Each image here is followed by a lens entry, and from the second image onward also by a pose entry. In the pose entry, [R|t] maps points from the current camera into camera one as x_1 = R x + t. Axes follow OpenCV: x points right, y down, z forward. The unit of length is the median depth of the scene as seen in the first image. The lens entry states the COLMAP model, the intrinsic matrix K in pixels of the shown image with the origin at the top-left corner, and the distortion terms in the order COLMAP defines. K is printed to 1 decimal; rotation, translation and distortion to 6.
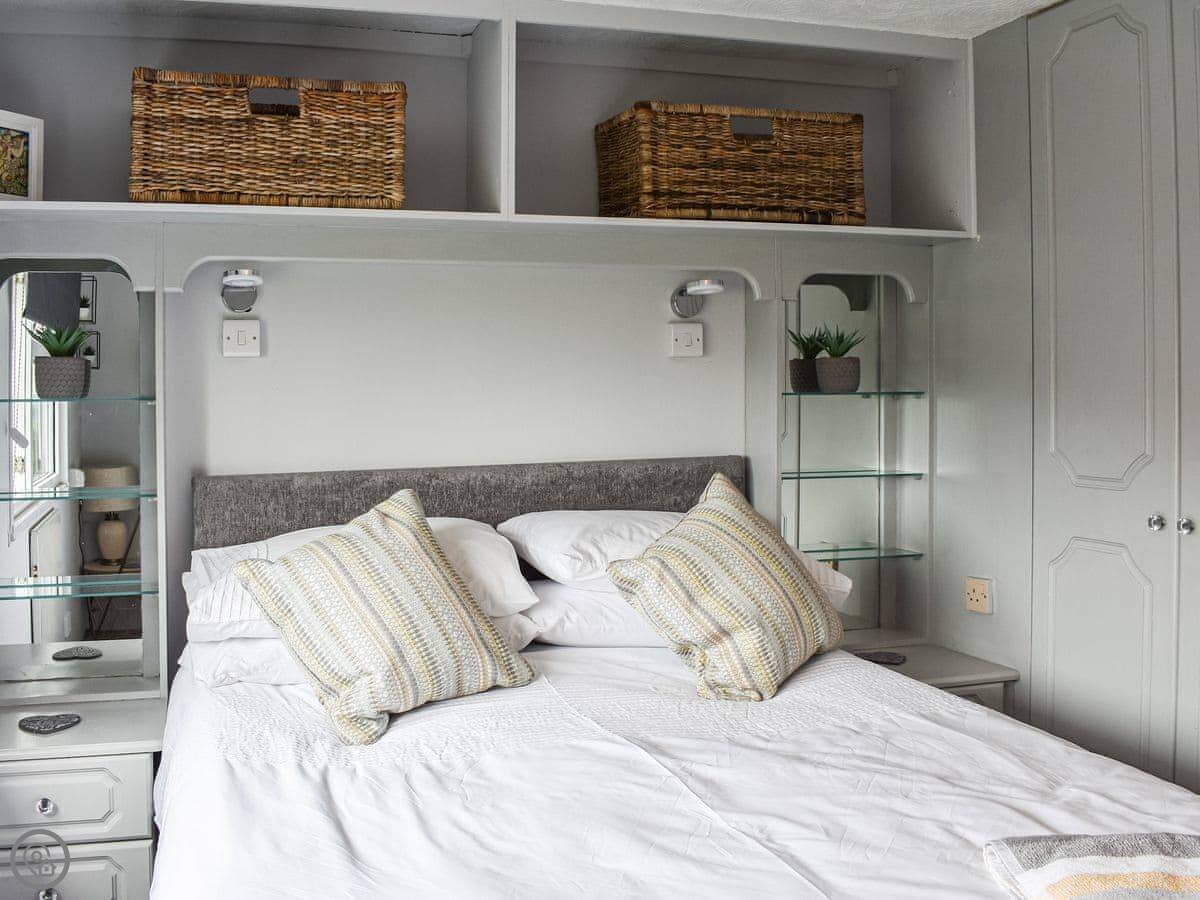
lens RADIAL K [[1062.4, 0, 605.8], [0, 1062.4, 448.5], [0, 0, 1]] dist [-0.107745, 0.030550]
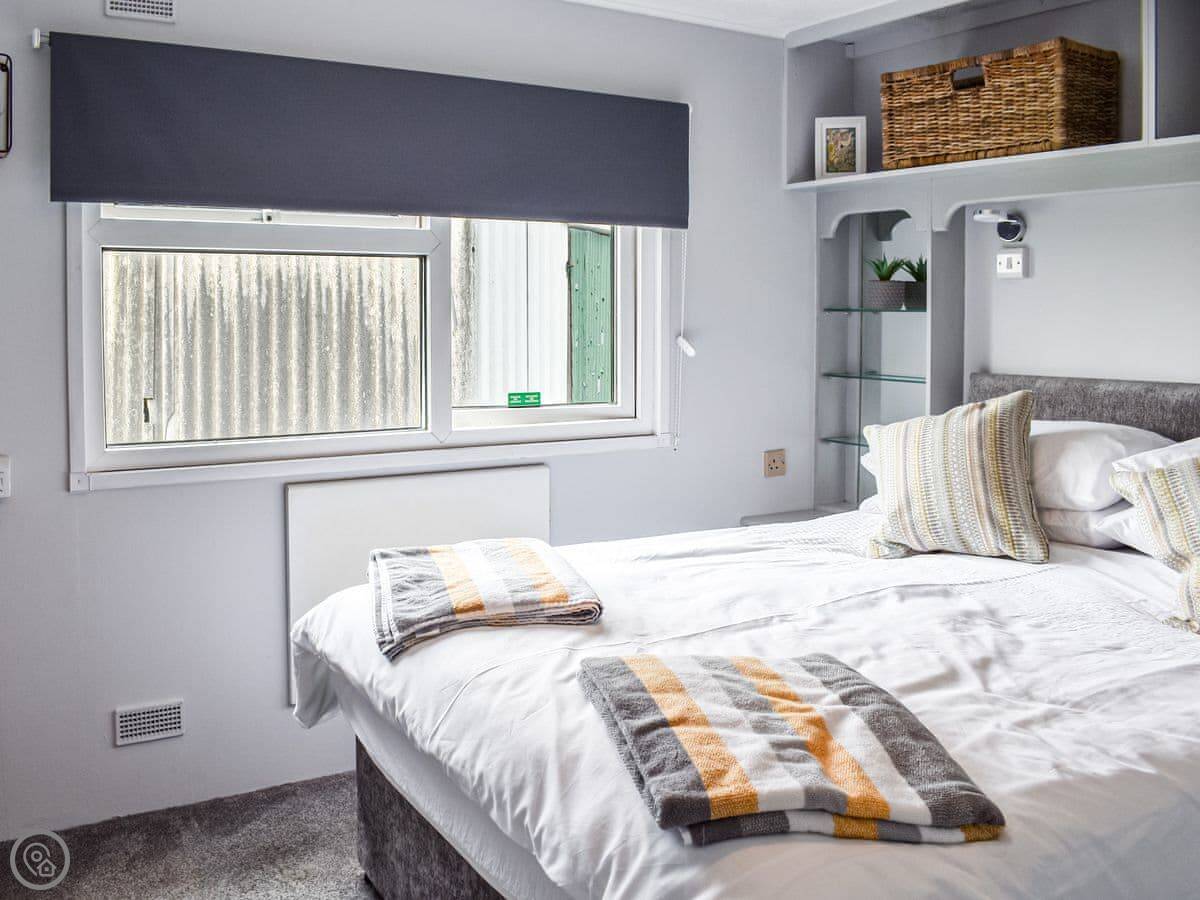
lens RADIAL K [[1062.4, 0, 605.8], [0, 1062.4, 448.5], [0, 0, 1]] dist [-0.107745, 0.030550]
pose [[0.331720, 0.128362, -0.934604, 0.767202], [-0.045326, 0.991724, 0.120120, -0.016328], [0.942288, 0.002516, 0.334793, 0.158474]]
